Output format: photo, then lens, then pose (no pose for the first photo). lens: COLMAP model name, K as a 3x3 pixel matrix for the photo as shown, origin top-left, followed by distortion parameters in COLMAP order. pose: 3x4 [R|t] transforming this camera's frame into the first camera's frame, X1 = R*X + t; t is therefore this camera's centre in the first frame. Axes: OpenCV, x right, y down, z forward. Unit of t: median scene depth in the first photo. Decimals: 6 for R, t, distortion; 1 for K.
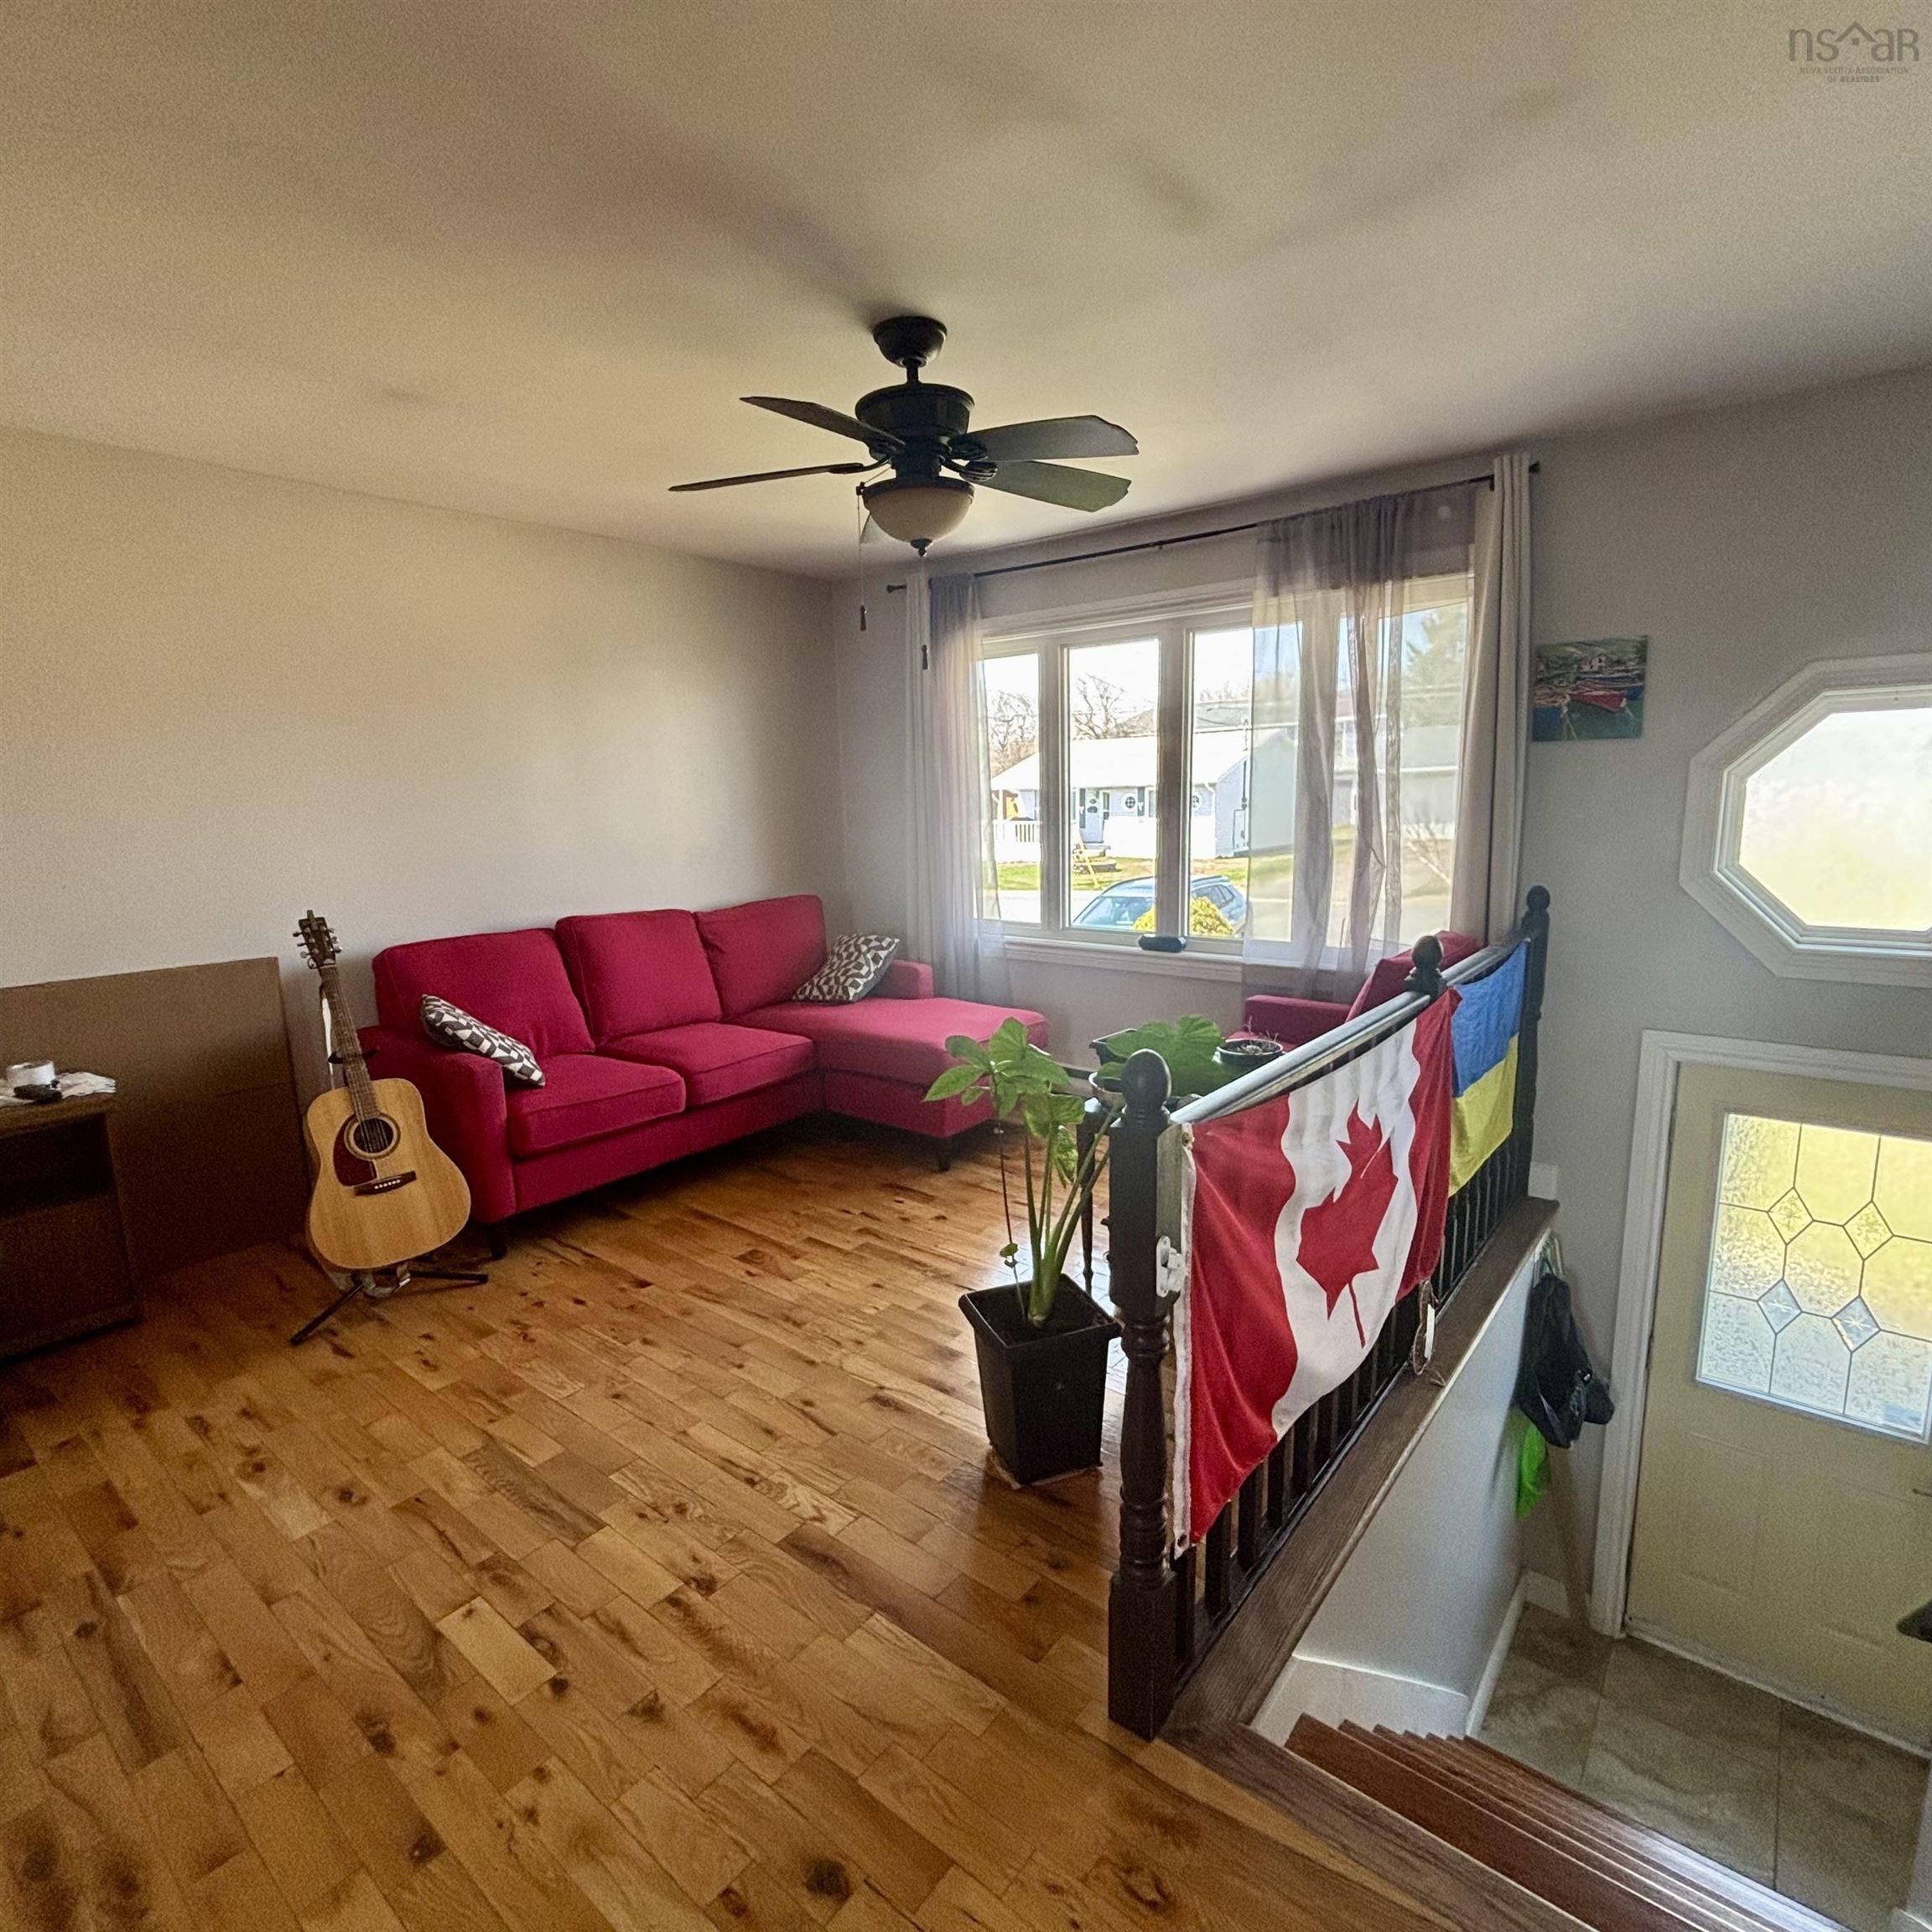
lens RADIAL K [[1037.4, 0, 963.4], [0, 1037.4, 976.2], [0, 0, 1]] dist [0.000035, 0.002197]
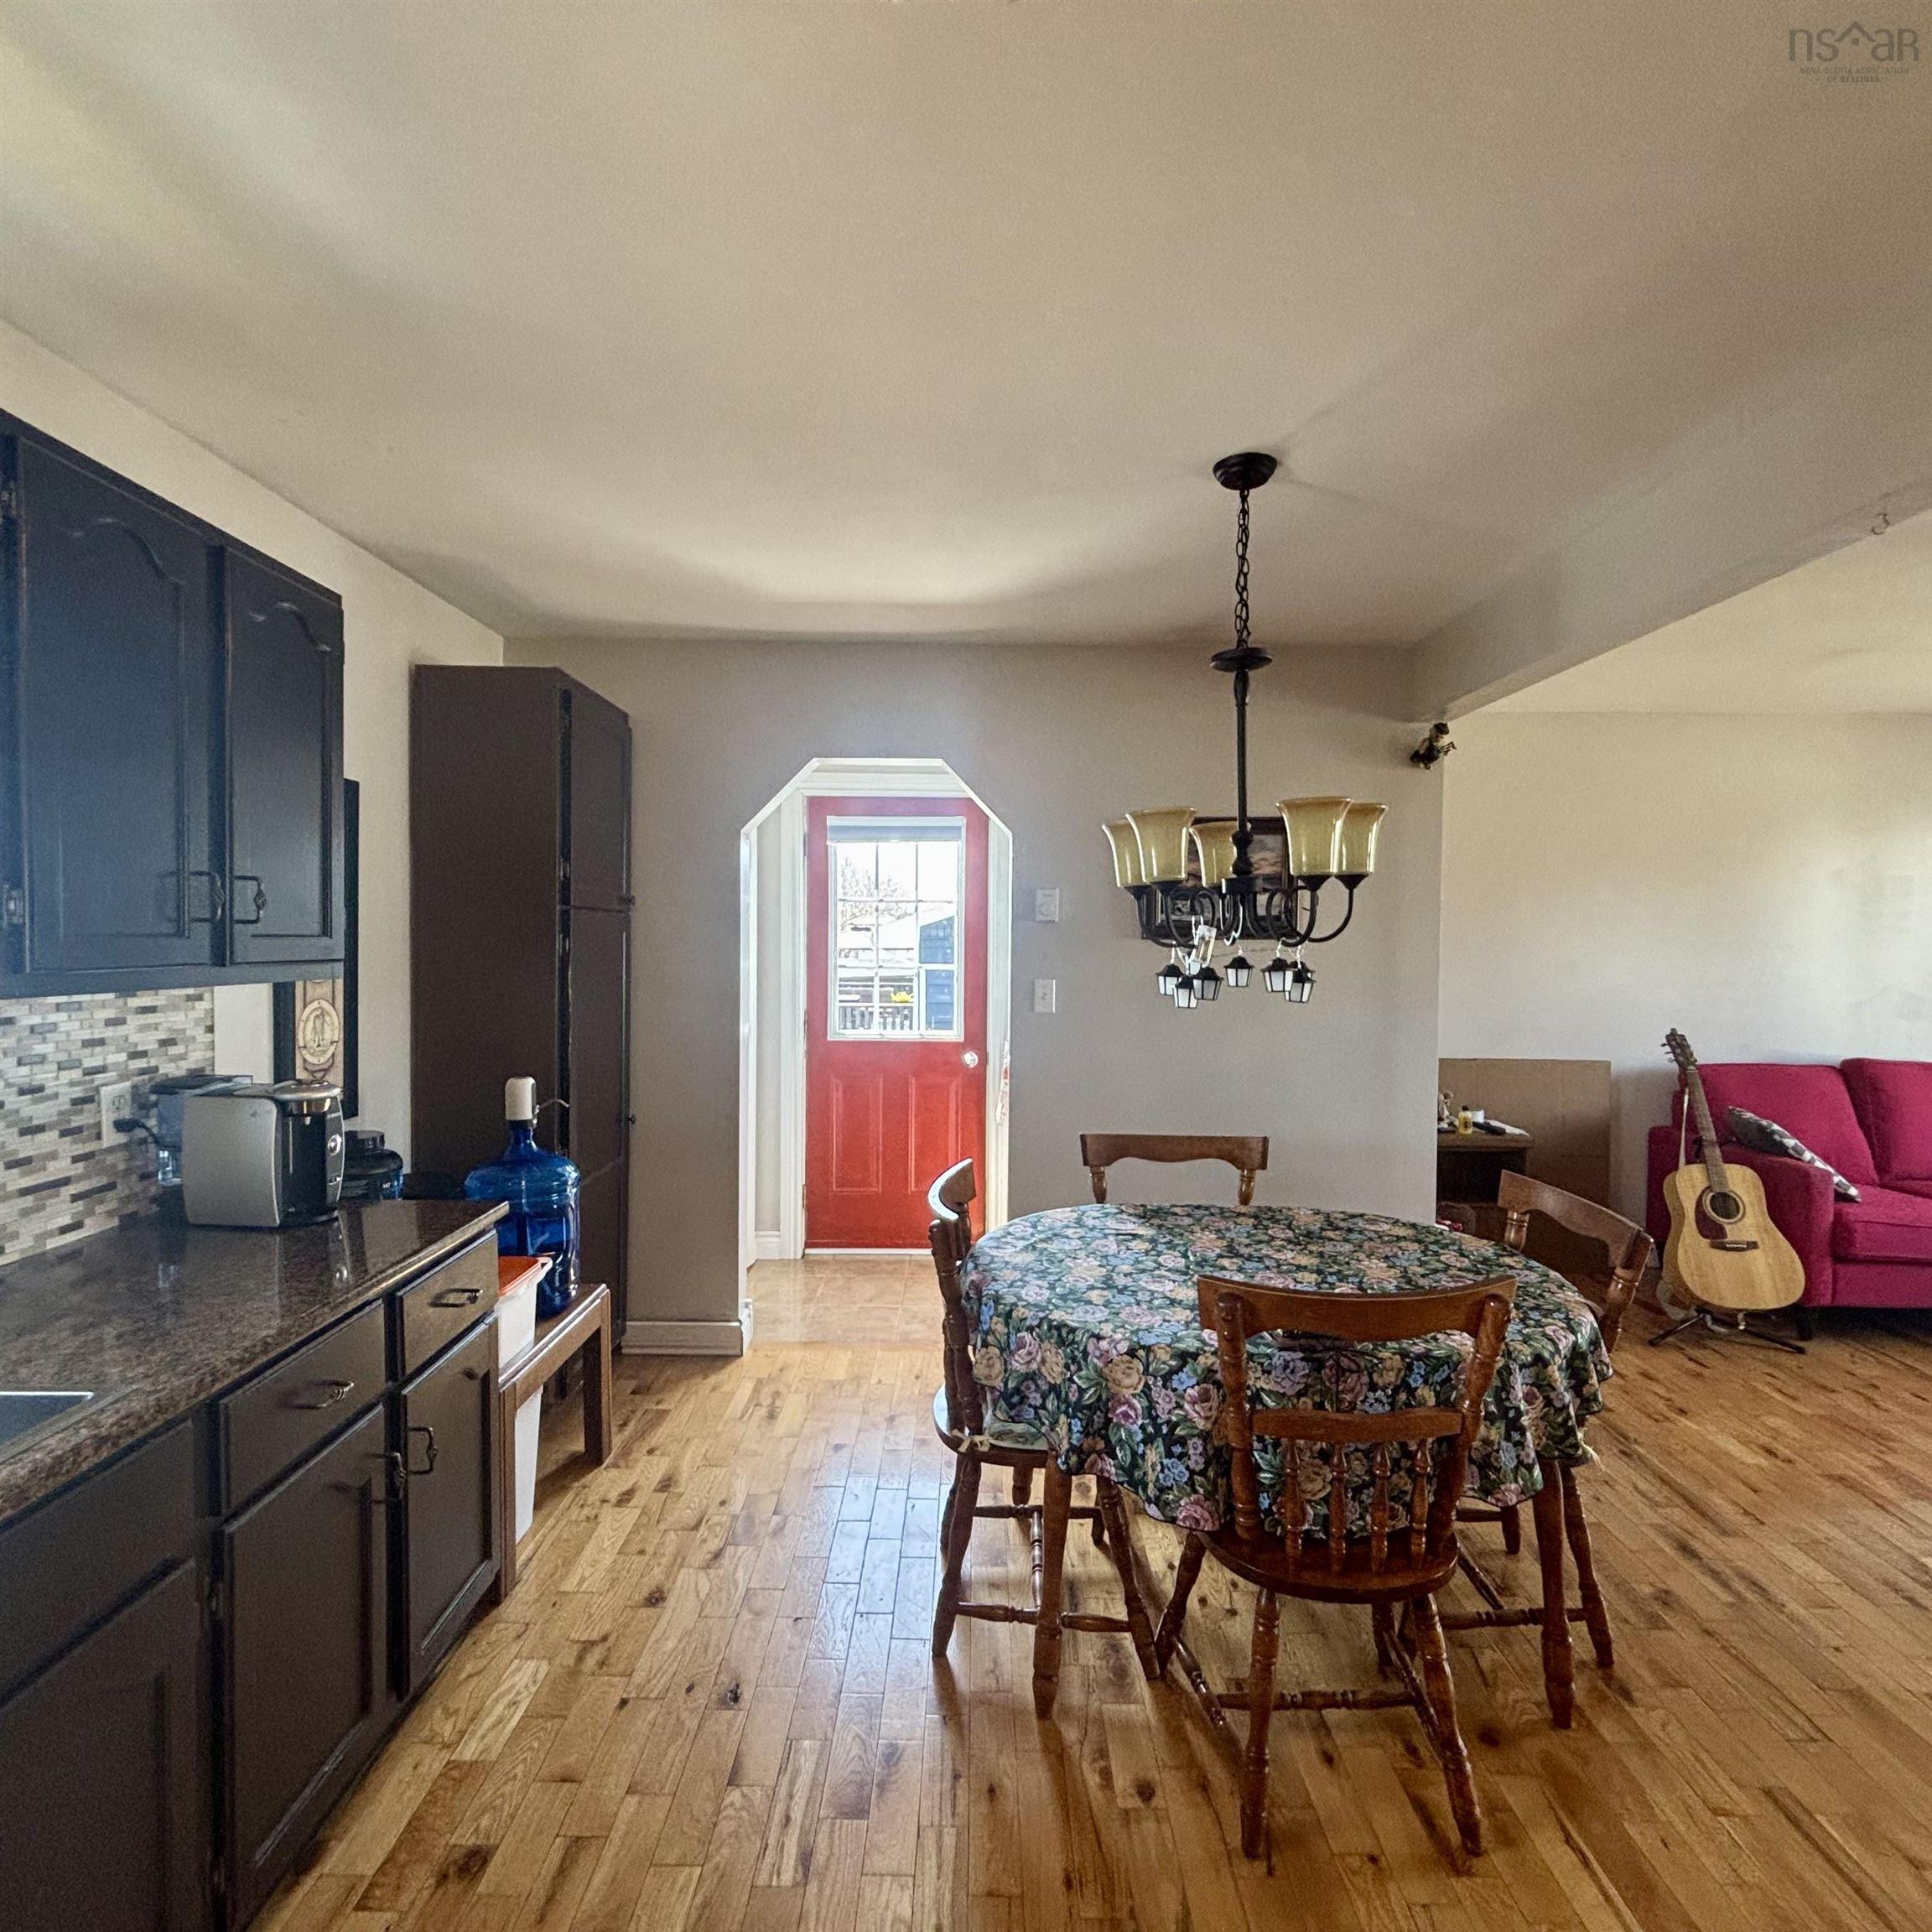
lens RADIAL K [[1037.4, 0, 975.0], [0, 1037.4, 966.4], [0, 0, 1]] dist [0.000035, 0.002197]
pose [[0.629388, 0.051606, -0.775376, -0.153188], [-0.161101, 0.984780, -0.065226, 0.086092], [0.760209, 0.165966, 0.628122, -0.516448]]
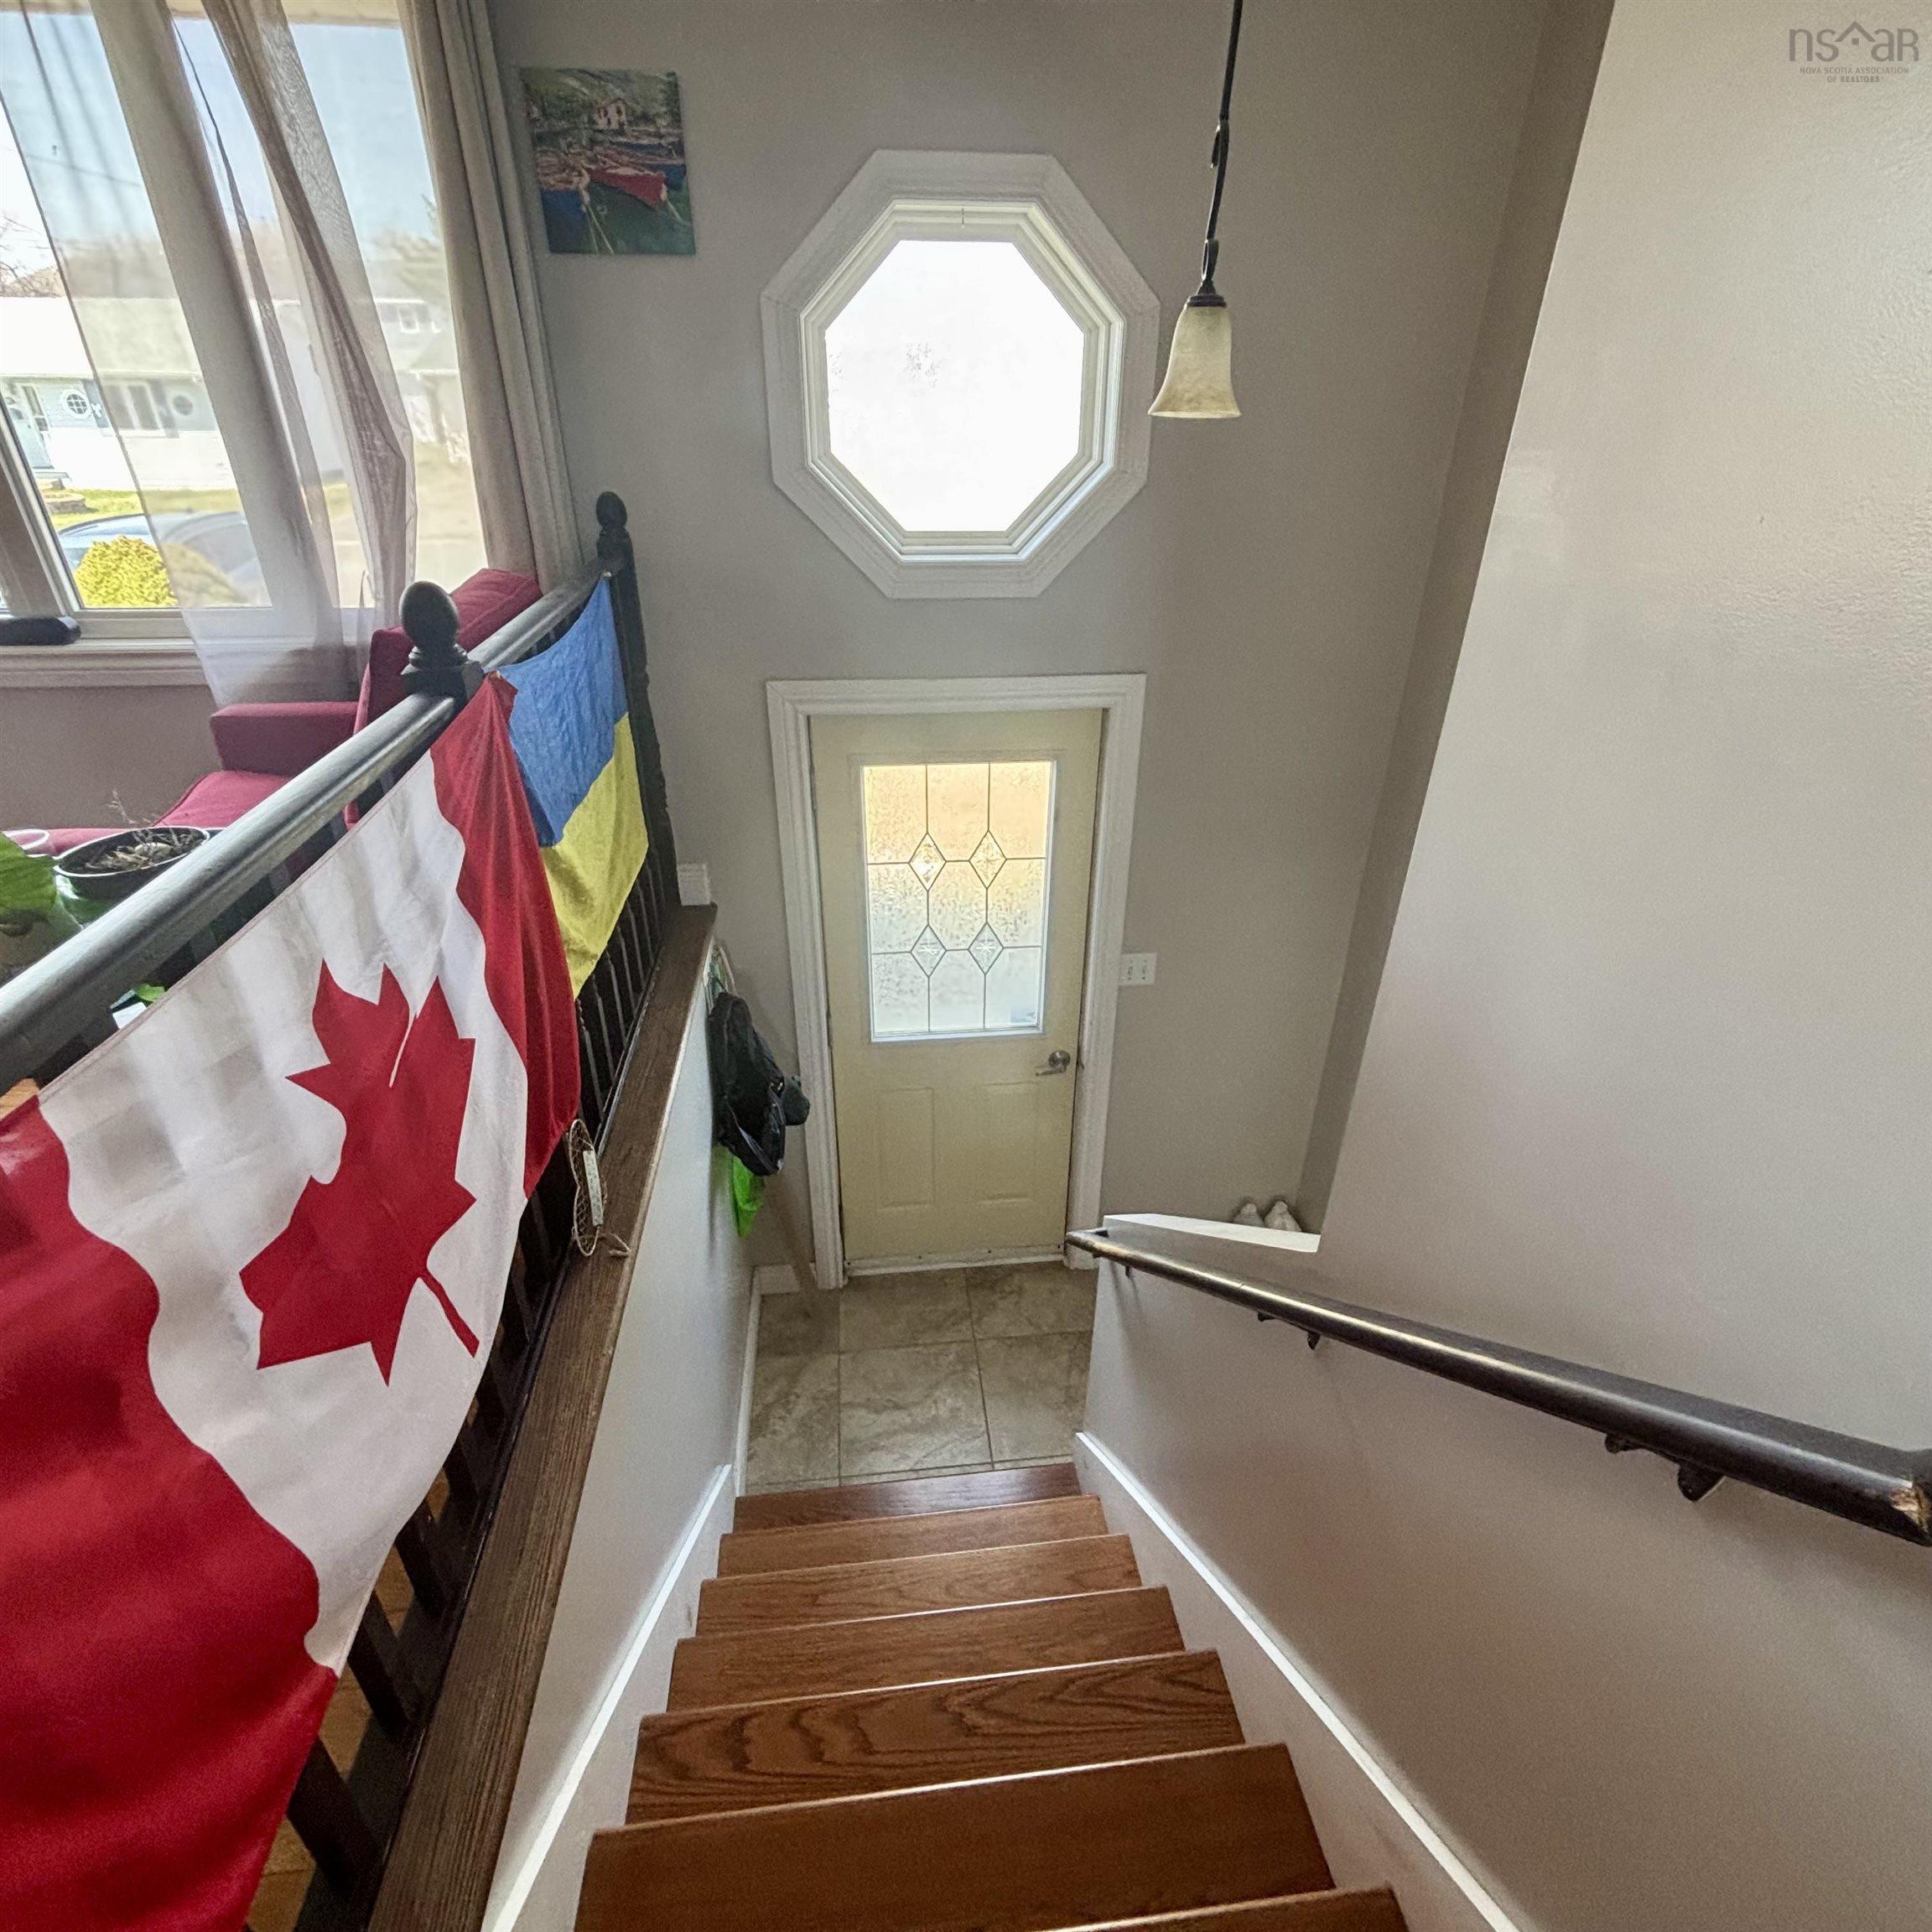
lens RADIAL K [[1037.4, 0, 959.3], [0, 1037.4, 959.1], [0, 0, 1]] dist [0.000035, 0.002197]
pose [[0.708649, -0.312645, 0.632510, 0.189168], [0.102135, 0.932478, 0.346488, -0.011908], [-0.698130, -0.180937, 0.692731, 0.307299]]
